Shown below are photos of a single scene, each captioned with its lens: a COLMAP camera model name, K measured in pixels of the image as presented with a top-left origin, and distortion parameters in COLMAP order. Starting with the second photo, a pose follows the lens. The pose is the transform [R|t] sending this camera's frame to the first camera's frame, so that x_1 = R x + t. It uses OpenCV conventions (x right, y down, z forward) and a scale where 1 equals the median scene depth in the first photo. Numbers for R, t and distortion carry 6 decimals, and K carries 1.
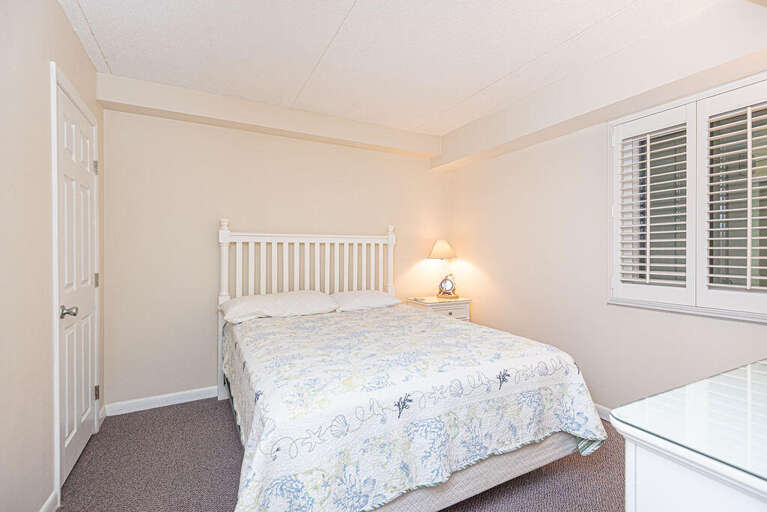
lens RADIAL K [[348.4, 0, 382.1], [0, 348.4, 253.5], [0, 0, 1]] dist [0.001999, -0.000931]
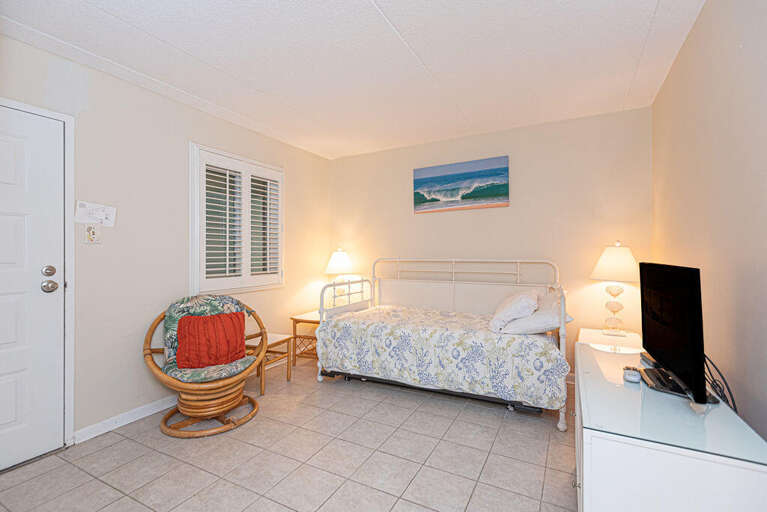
lens RADIAL K [[348.4, 0, 382.1], [0, 348.4, 253.5], [0, 0, 1]] dist [0.001999, -0.000931]
pose [[-0.574733, 0.006083, 0.818319, -0.839072], [0.009771, 0.999952, -0.000571, -0.000216], [-0.818283, 0.007668, -0.574765, 1.457798]]
